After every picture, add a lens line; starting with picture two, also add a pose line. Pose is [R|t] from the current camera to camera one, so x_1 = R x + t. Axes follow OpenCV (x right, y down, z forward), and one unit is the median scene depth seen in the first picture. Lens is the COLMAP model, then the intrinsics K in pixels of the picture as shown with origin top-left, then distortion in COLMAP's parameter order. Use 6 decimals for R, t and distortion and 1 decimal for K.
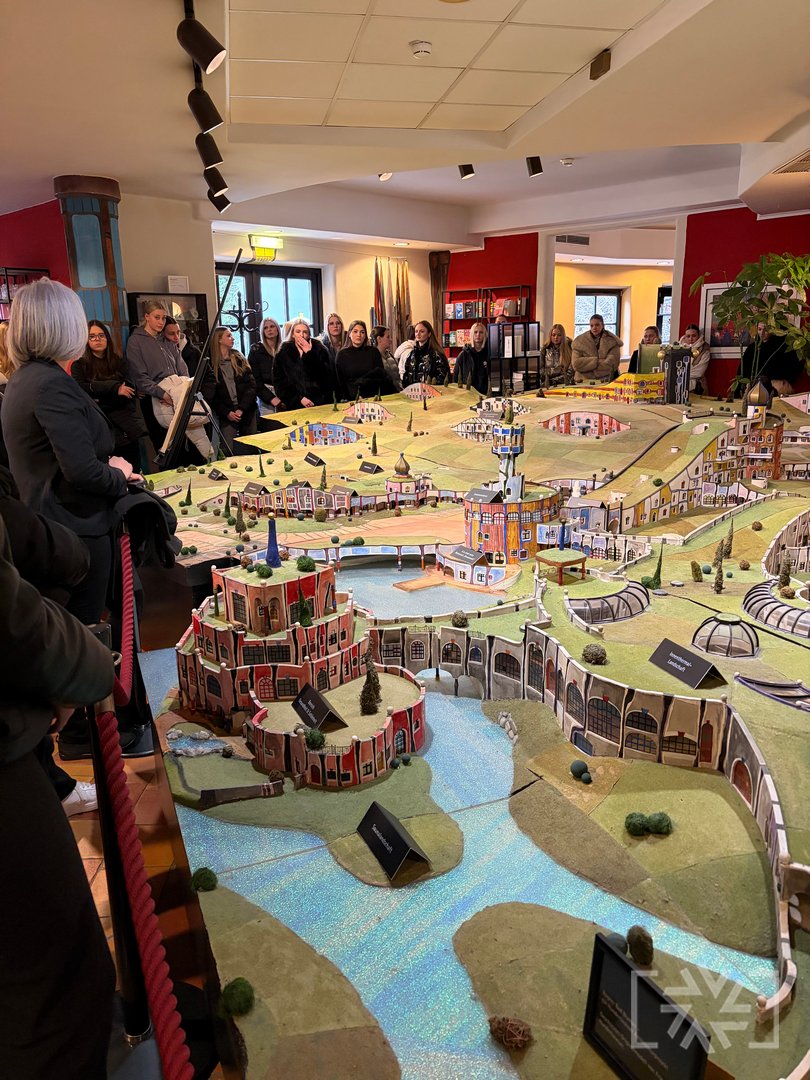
lens RADIAL K [[818.4, 0, 405.0], [0, 818.4, 540.0], [0, 0, 1]] dist [0.072865, -0.103209]
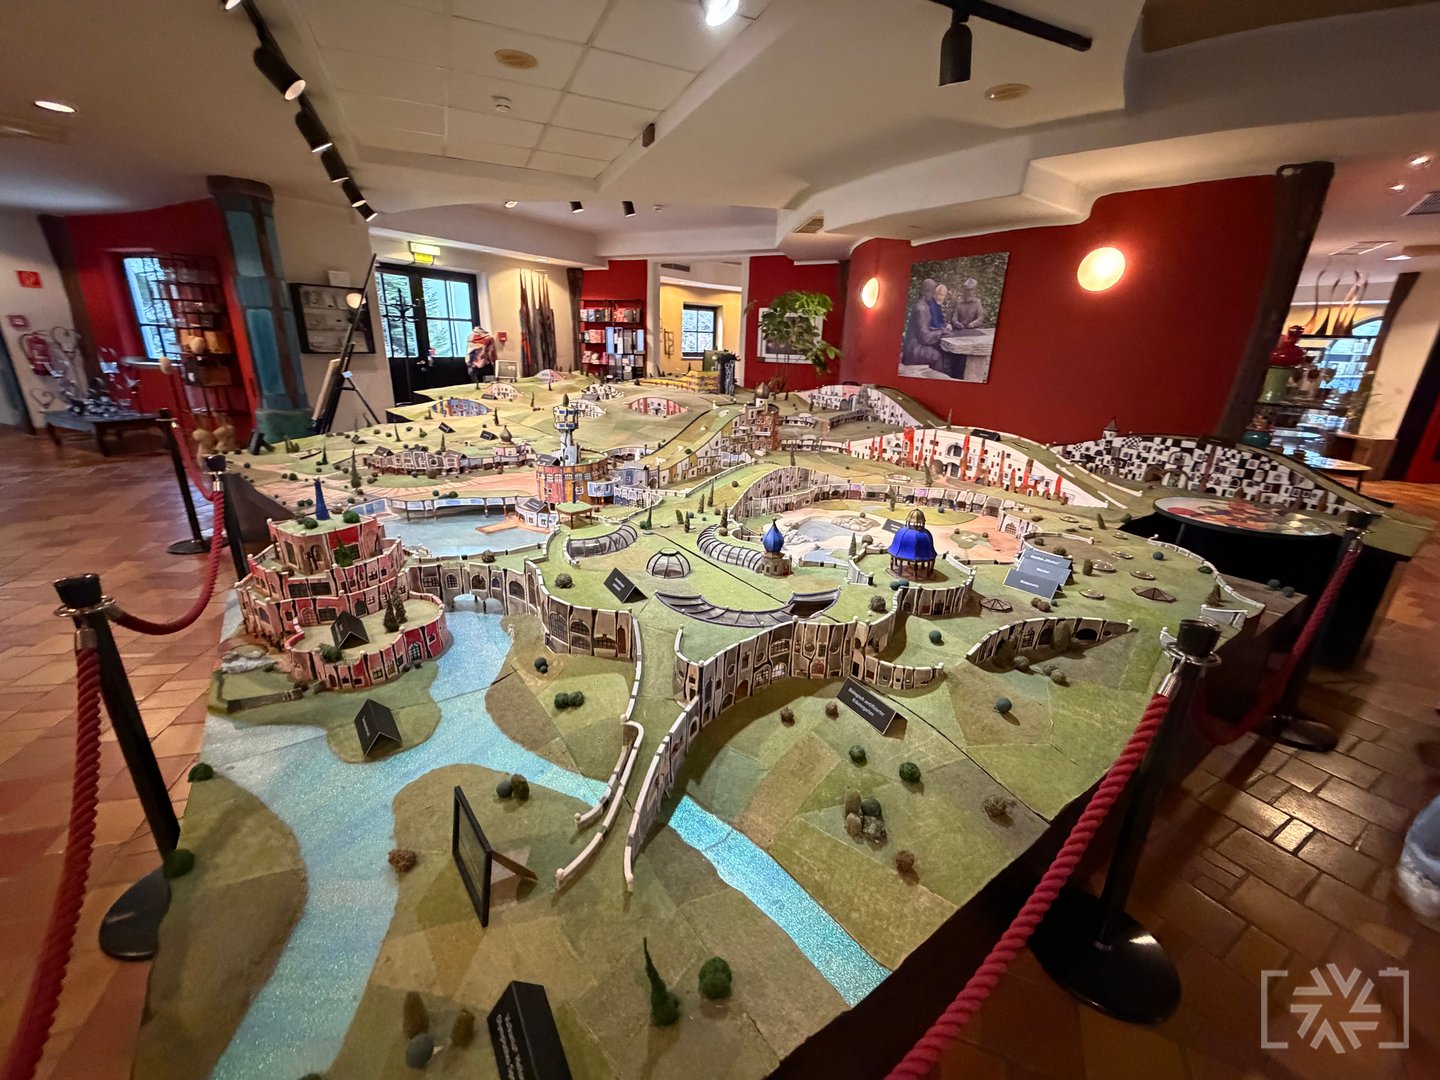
lens RADIAL K [[593.3, 0, 720.0], [0, 593.3, 540.0], [0, 0, 1]] dist [0.000896, 0.000080]
pose [[0.973554, -0.021069, 0.227483, 0.147508], [0.000699, 0.996009, 0.089255, -0.010984], [-0.228456, -0.086736, 0.969683, -0.015544]]
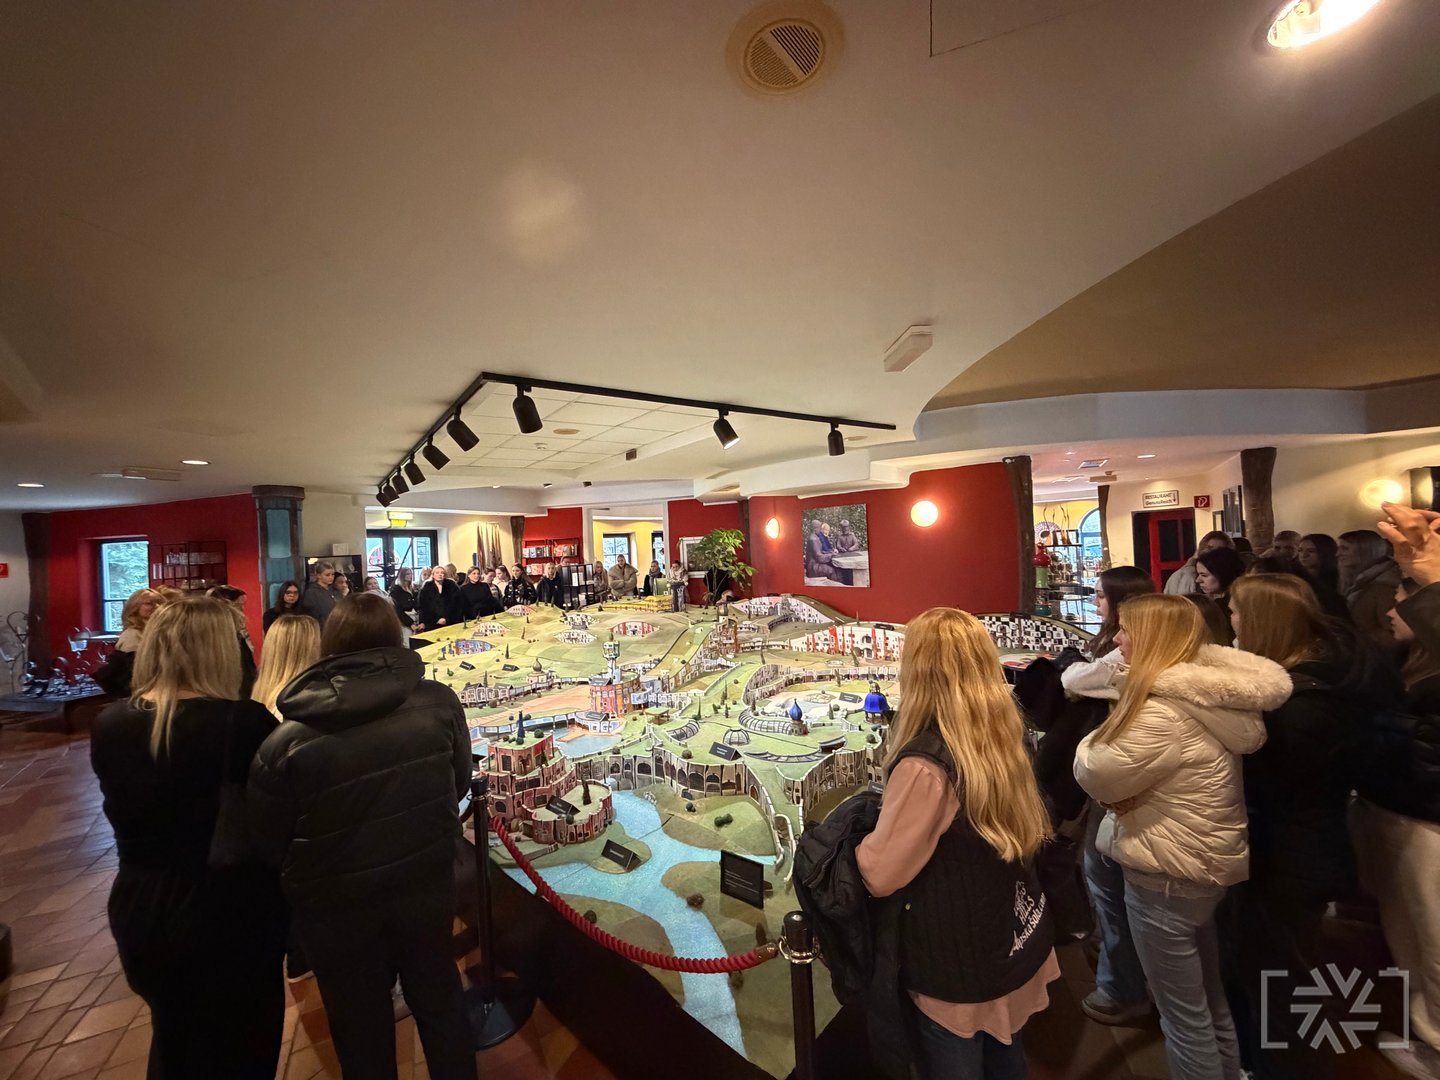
lens RADIAL K [[570.7, 0, 720.0], [0, 570.7, 540.0], [0, 0, 1]] dist [-0.000362, -0.000038]
pose [[0.911896, -0.020734, 0.409897, -0.182386], [0.124867, 0.965394, -0.228958, -0.034334], [-0.390965, 0.259969, 0.882928, -0.330717]]
